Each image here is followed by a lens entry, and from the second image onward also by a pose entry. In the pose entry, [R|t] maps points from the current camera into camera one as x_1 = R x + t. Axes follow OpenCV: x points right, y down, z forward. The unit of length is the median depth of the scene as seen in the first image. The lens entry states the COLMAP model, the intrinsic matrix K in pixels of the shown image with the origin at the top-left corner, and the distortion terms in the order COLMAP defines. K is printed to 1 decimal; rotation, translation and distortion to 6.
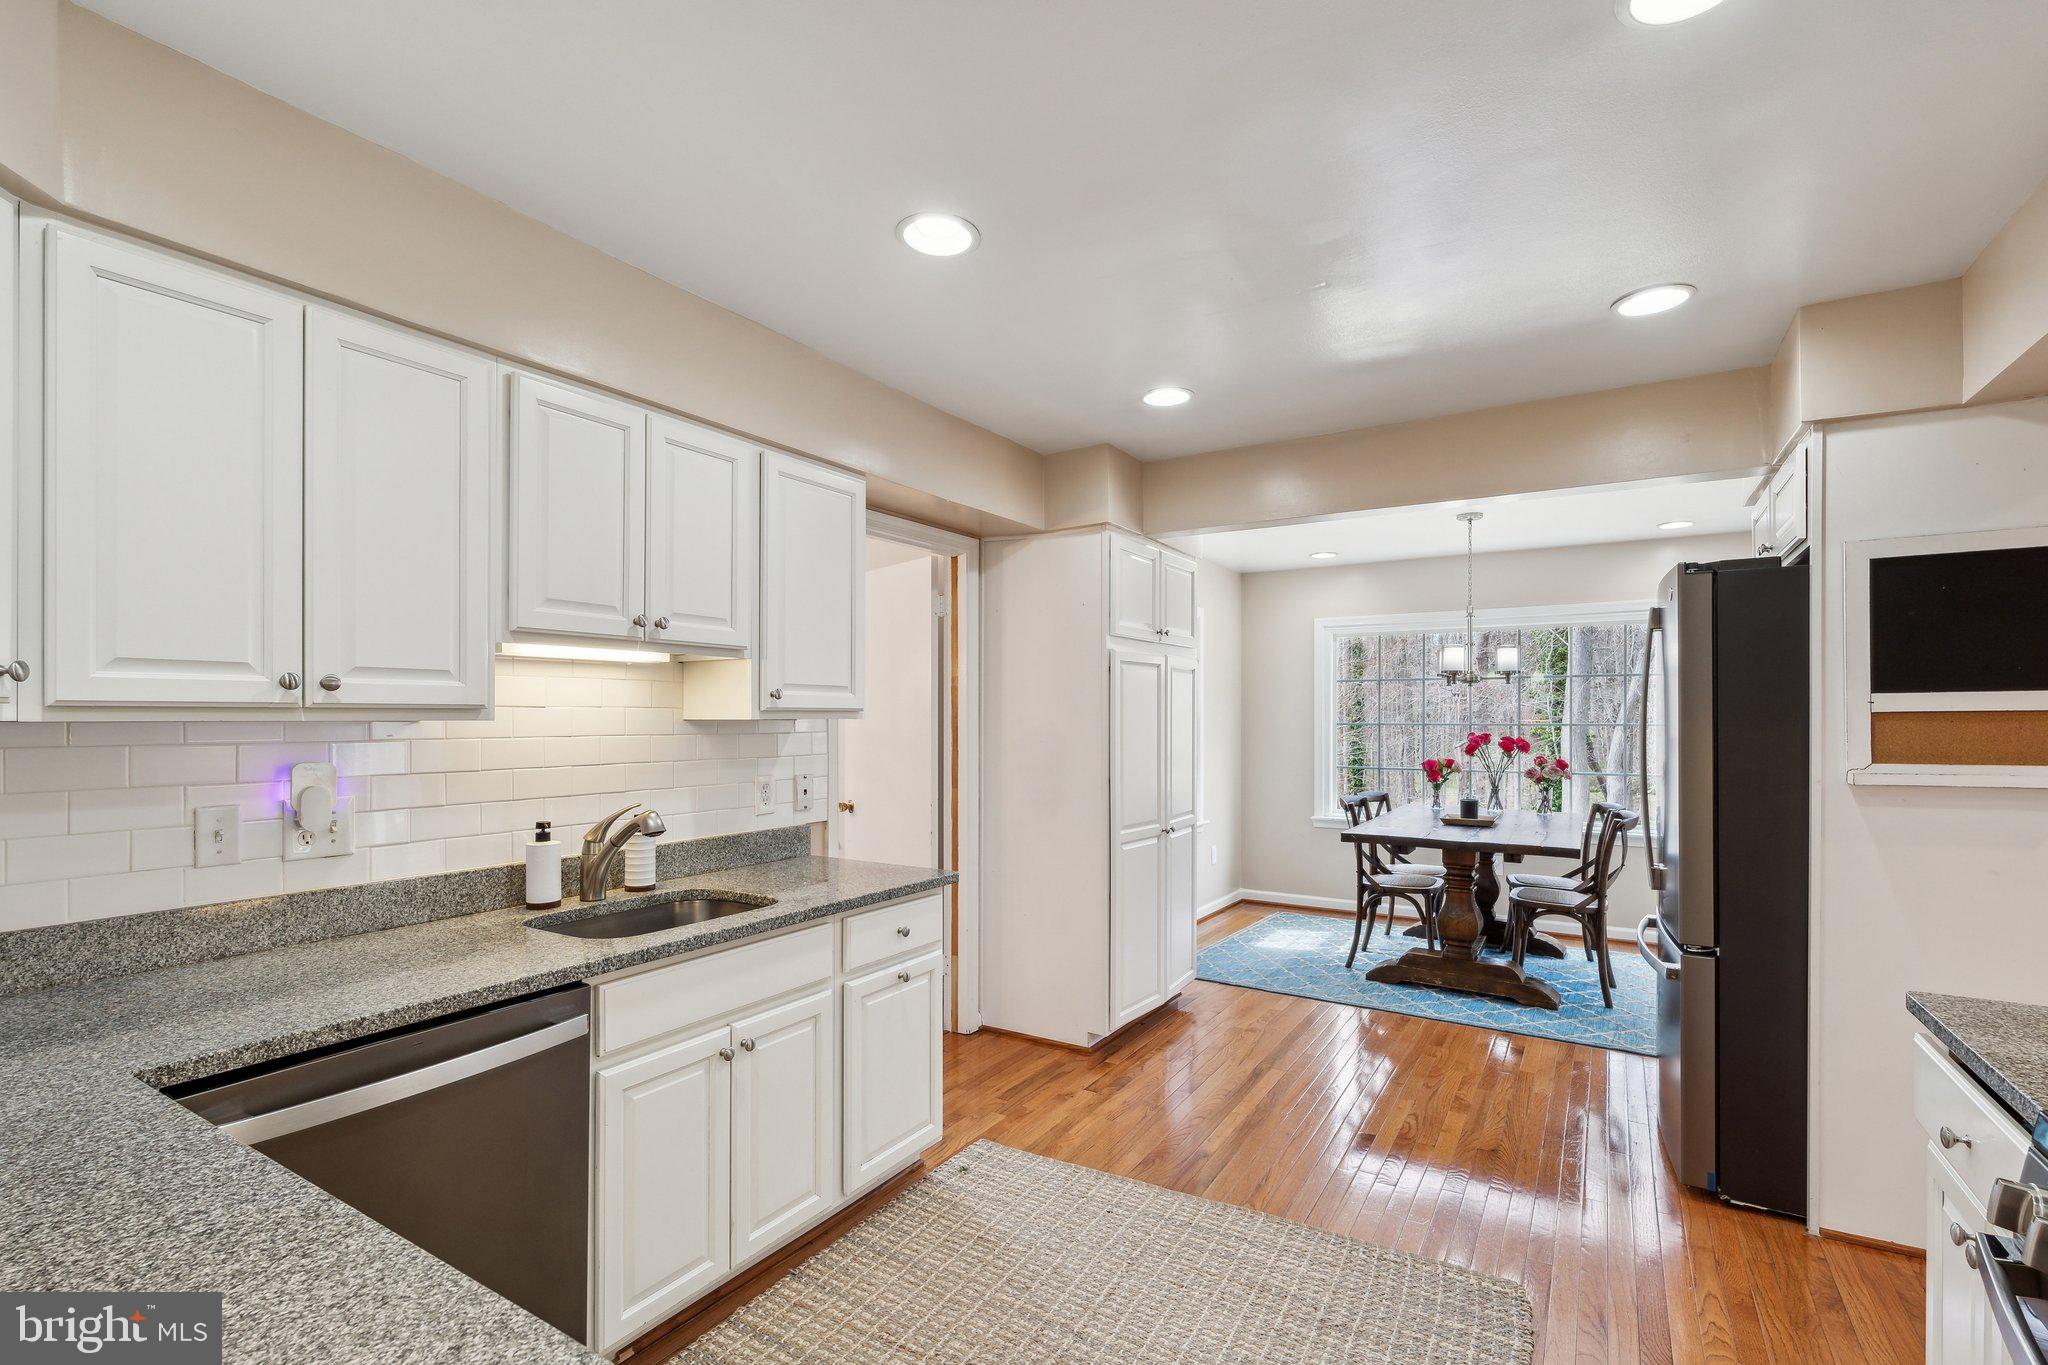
lens RADIAL K [[923.9, 0, 1025.4], [0, 923.9, 722.3], [0, 0, 1]] dist [-0.001222, -0.000650]
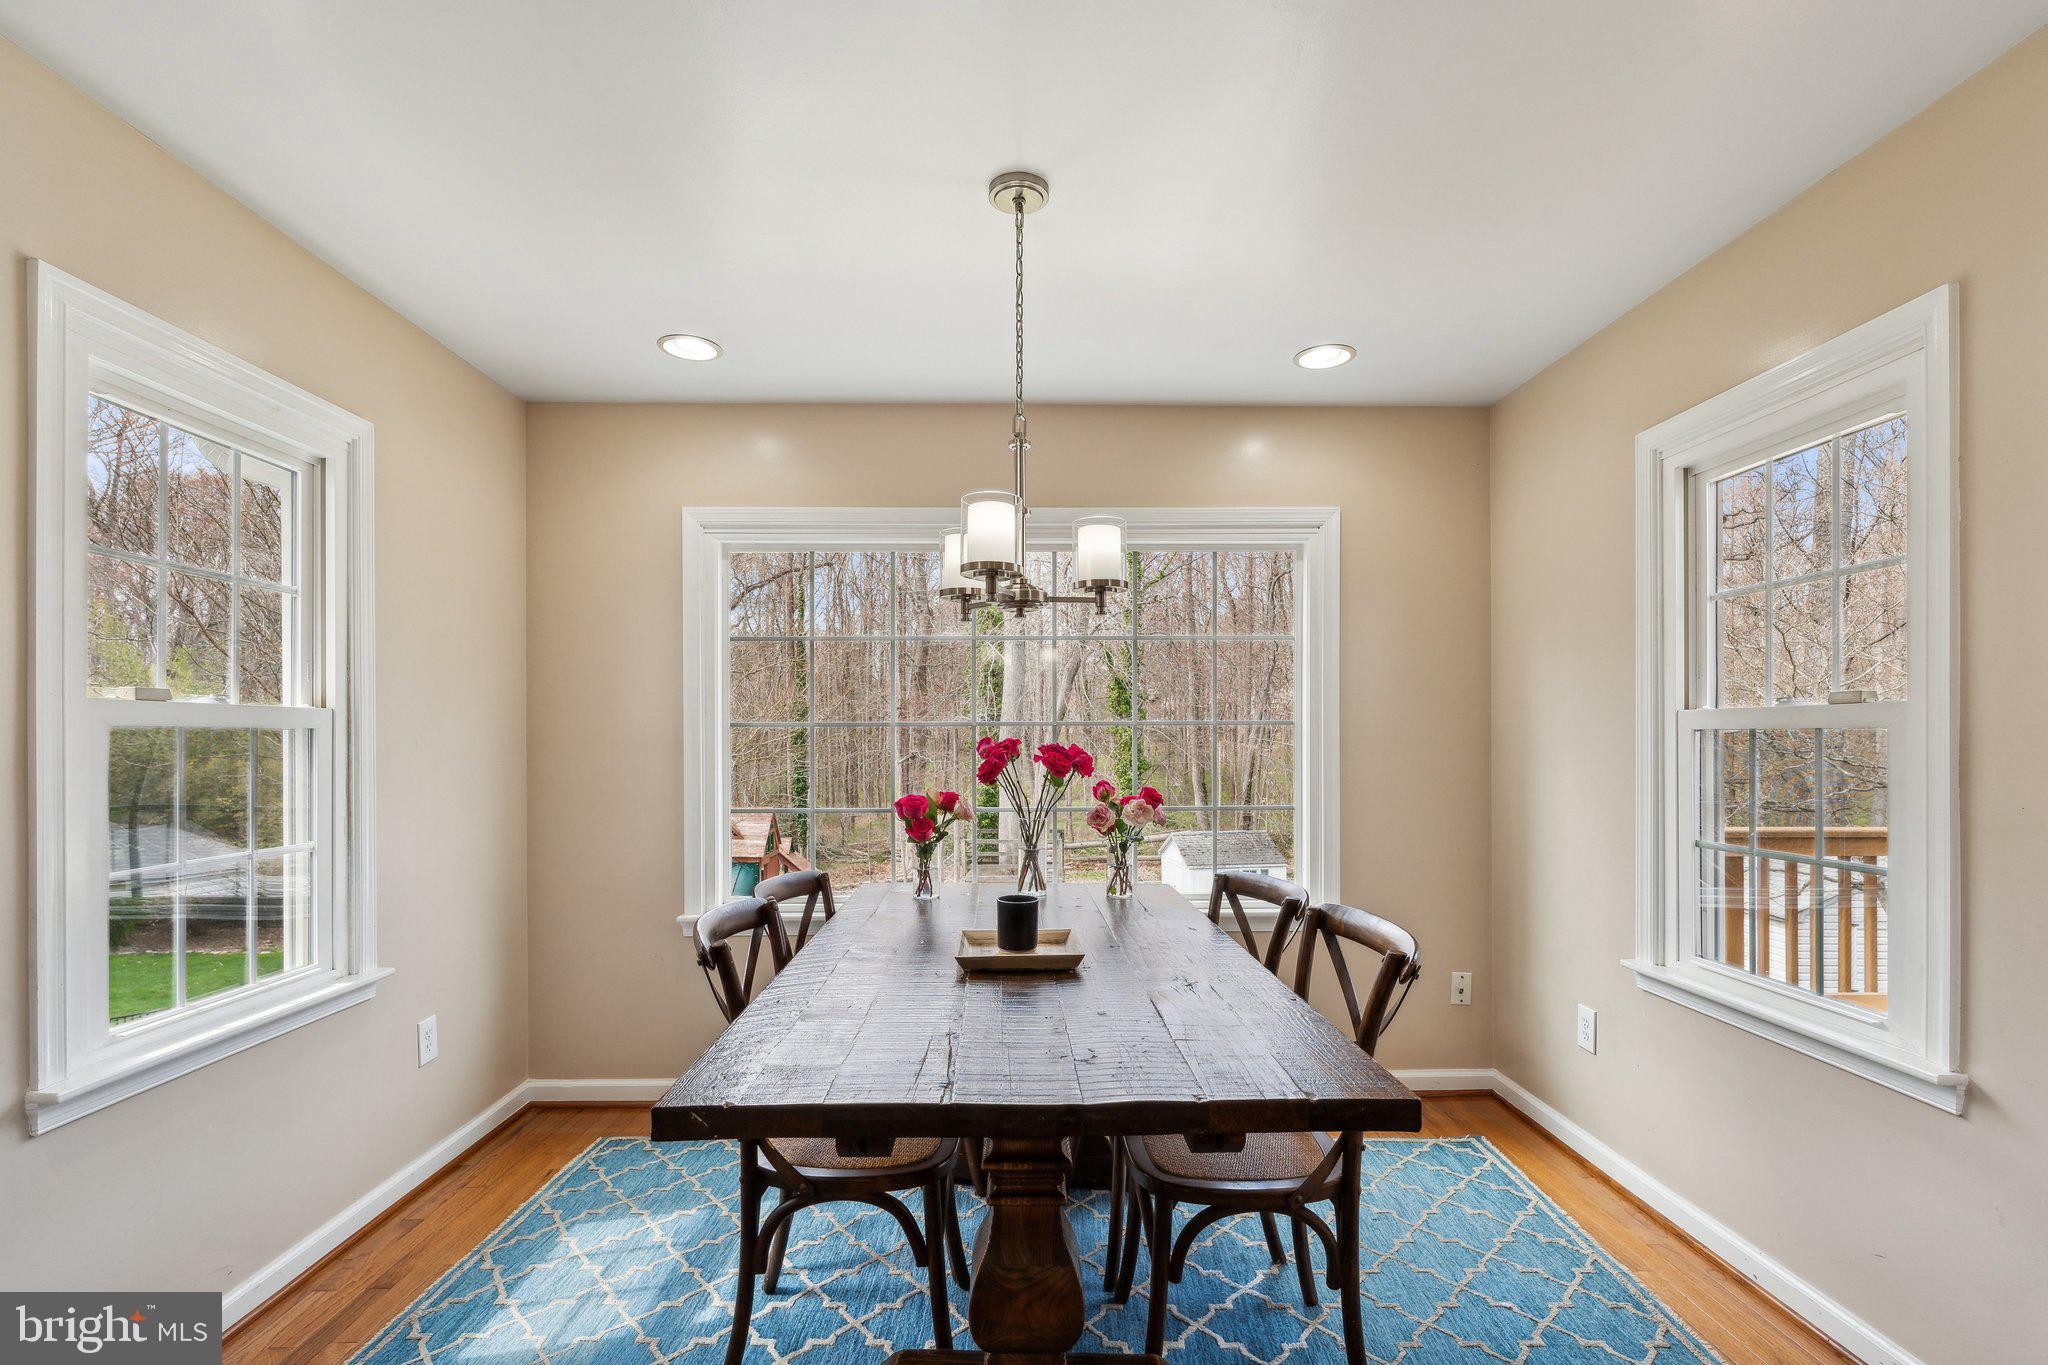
lens RADIAL K [[923.9, 0, 1017.4], [0, 923.9, 739.0], [0, 0, 1]] dist [-0.001222, -0.000650]
pose [[0.841092, -0.003279, 0.540882, 0.234394], [0.003369, 0.999994, 0.000824, 0.012101], [-0.540882, 0.001129, 0.841098, 0.589689]]
